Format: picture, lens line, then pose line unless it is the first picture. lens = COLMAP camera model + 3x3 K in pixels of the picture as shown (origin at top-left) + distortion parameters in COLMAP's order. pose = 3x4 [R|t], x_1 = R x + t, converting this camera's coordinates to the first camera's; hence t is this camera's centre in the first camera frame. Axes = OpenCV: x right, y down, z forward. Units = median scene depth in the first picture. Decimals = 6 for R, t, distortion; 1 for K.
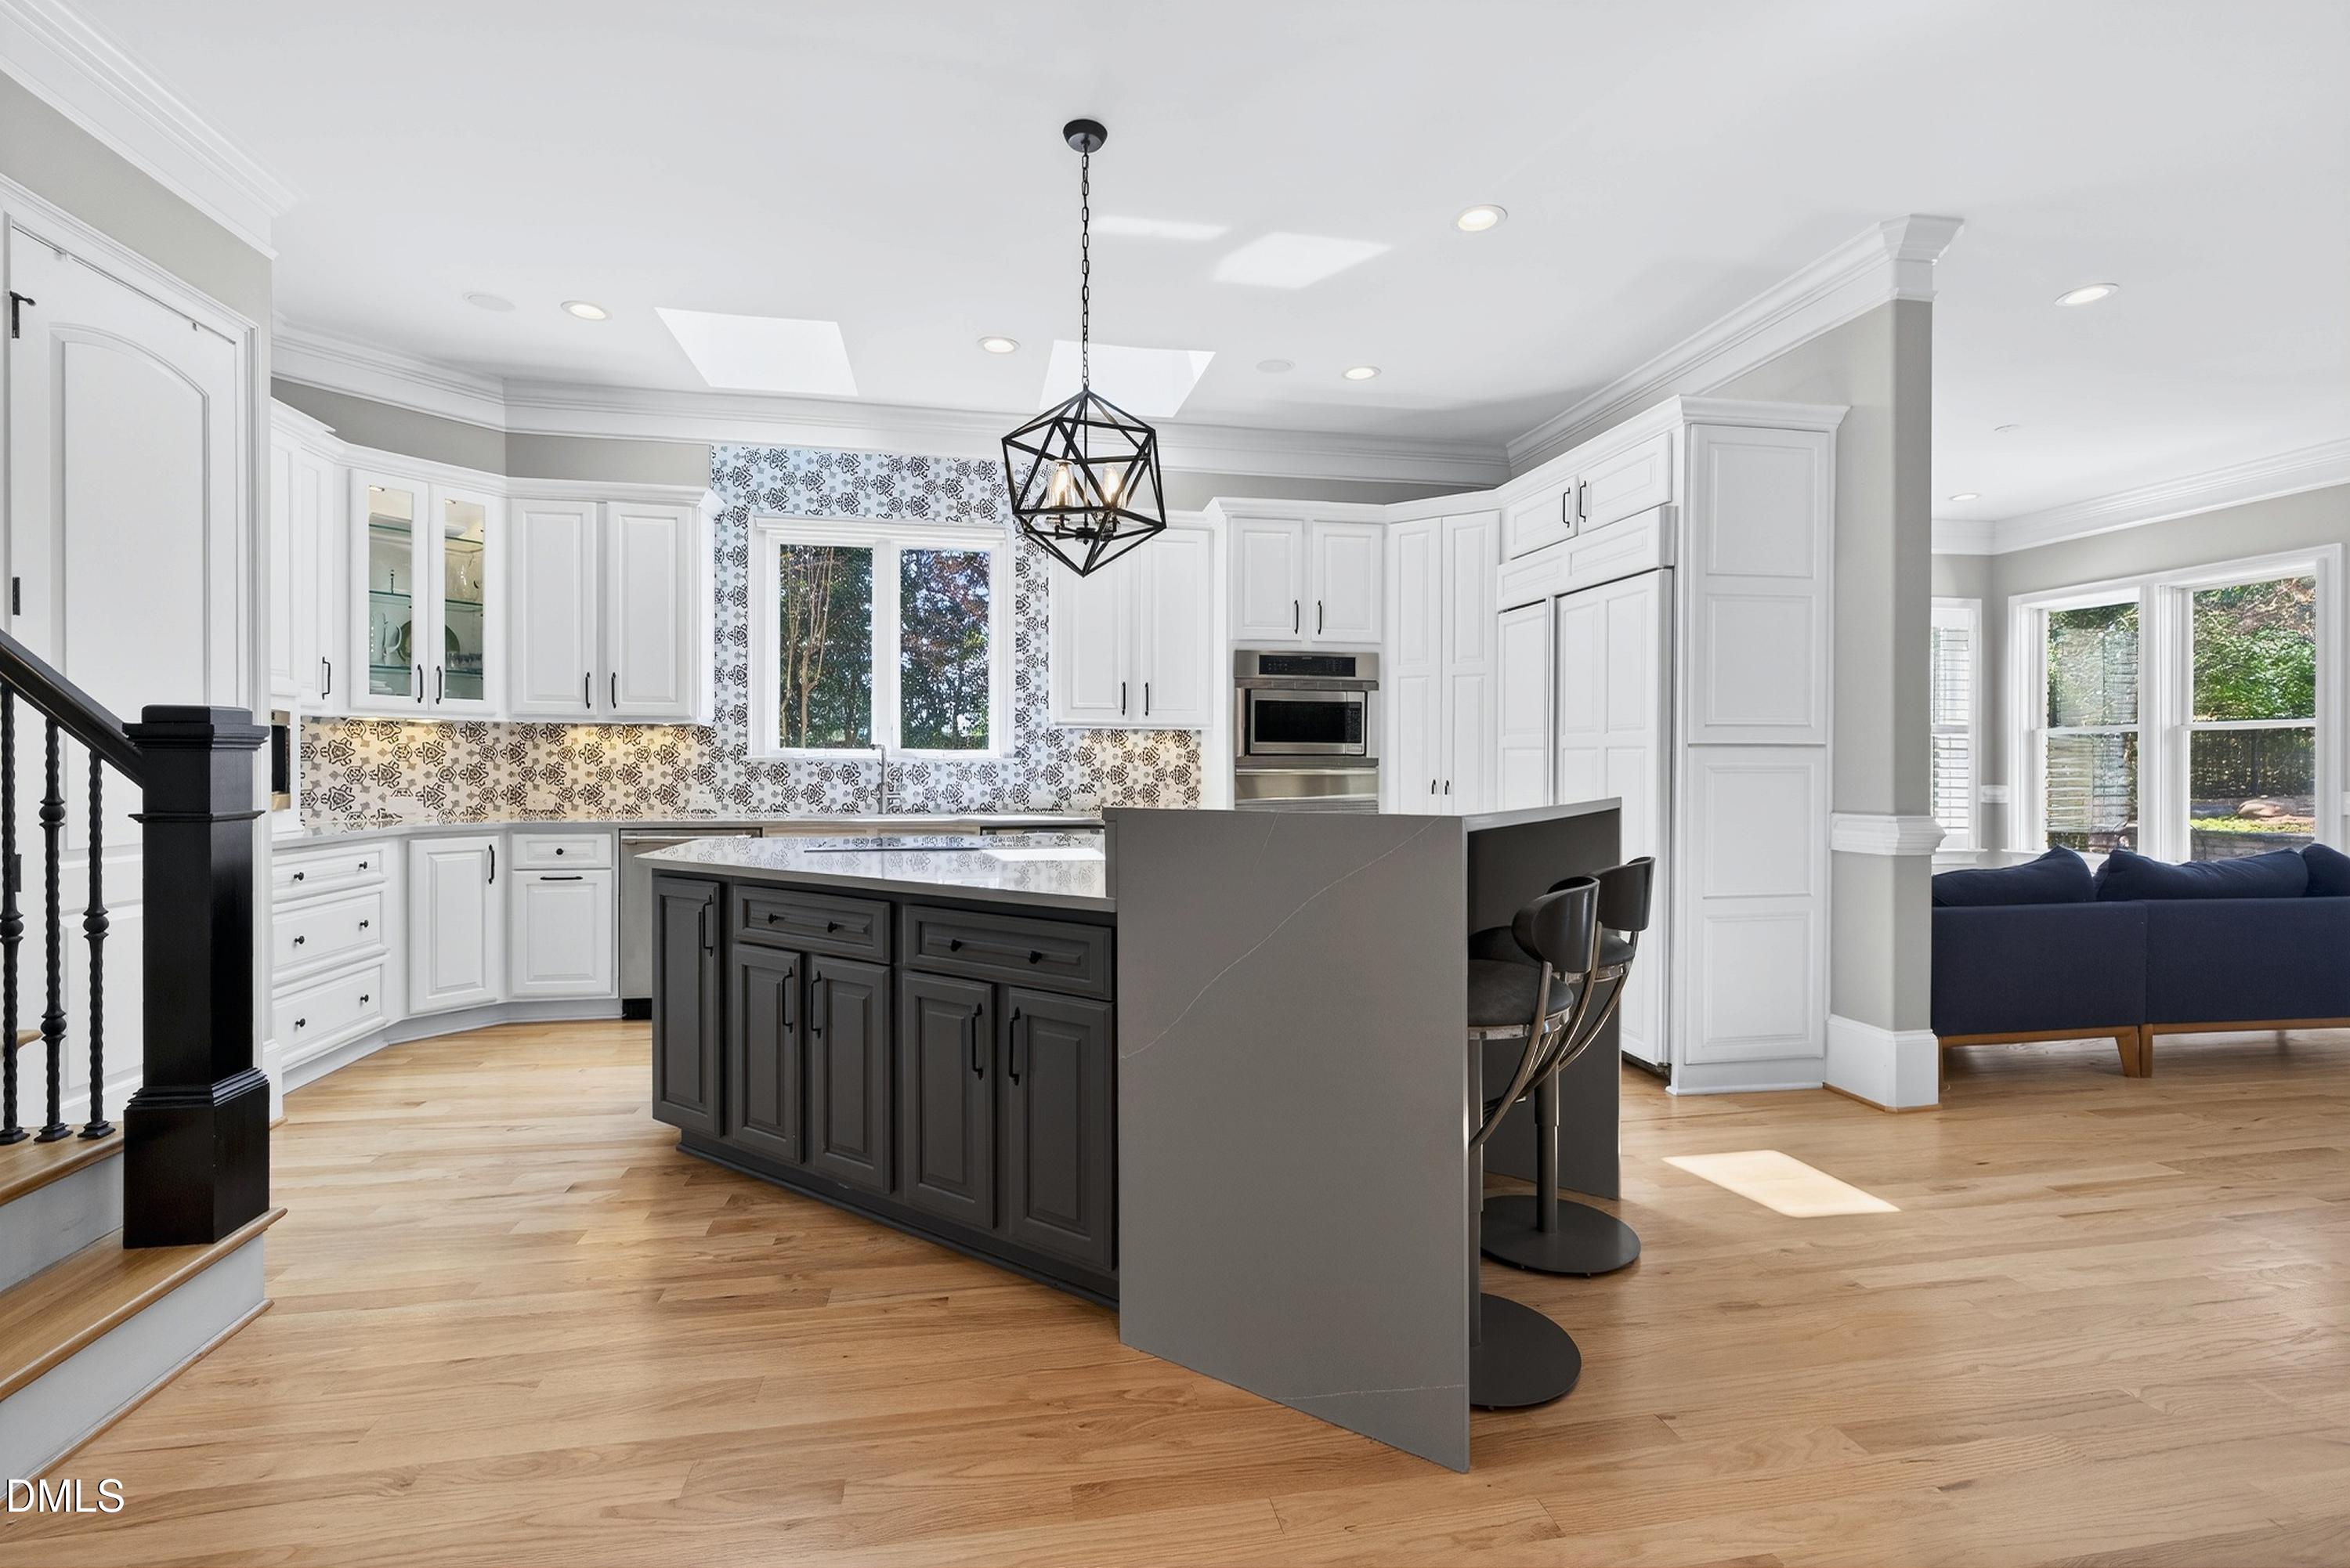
lens RADIAL K [[992.5, 0, 1175.0], [0, 992.5, 784.0], [0, 0, 1]] dist [-0.003010, -0.000122]
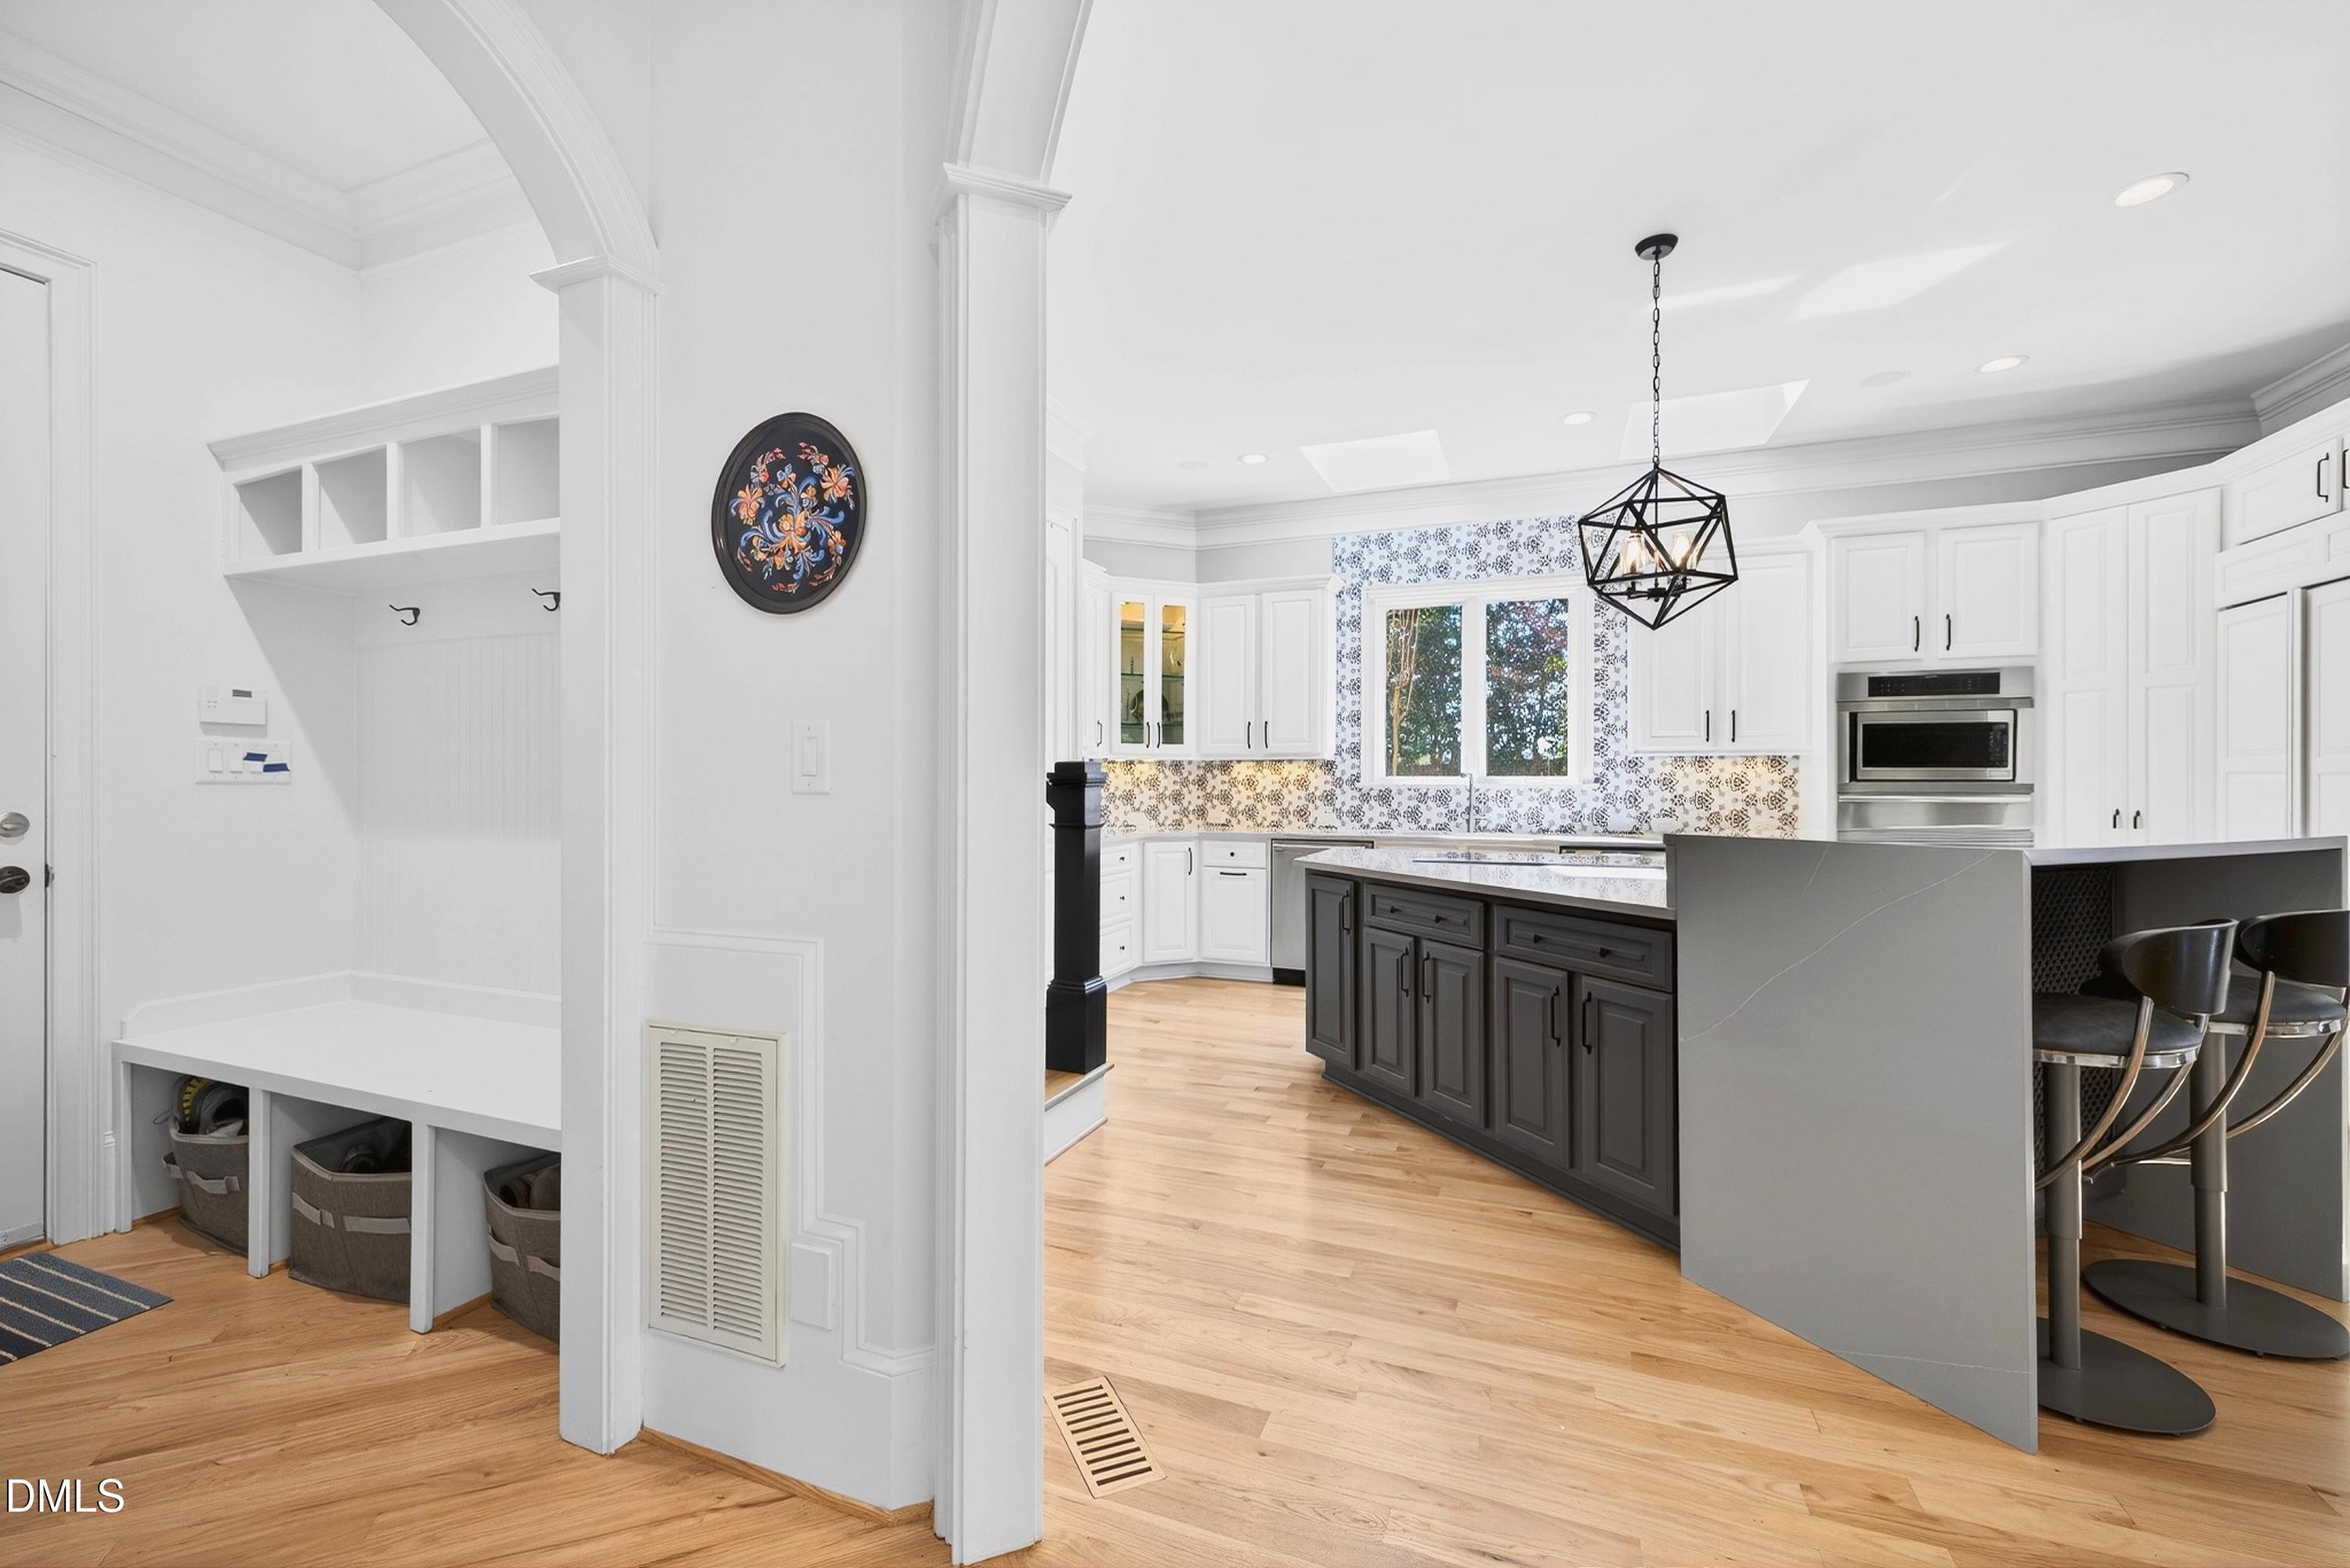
lens RADIAL K [[953.0, 0, 1175.0], [0, 953.0, 784.0], [0, 0, 1]] dist [0.017911, -0.006041]
pose [[0.837250, -0.004011, -0.546806, 0.031190], [-0.006507, 0.999829, -0.017297, -0.005945], [0.546782, 0.018040, 0.837081, -0.145051]]
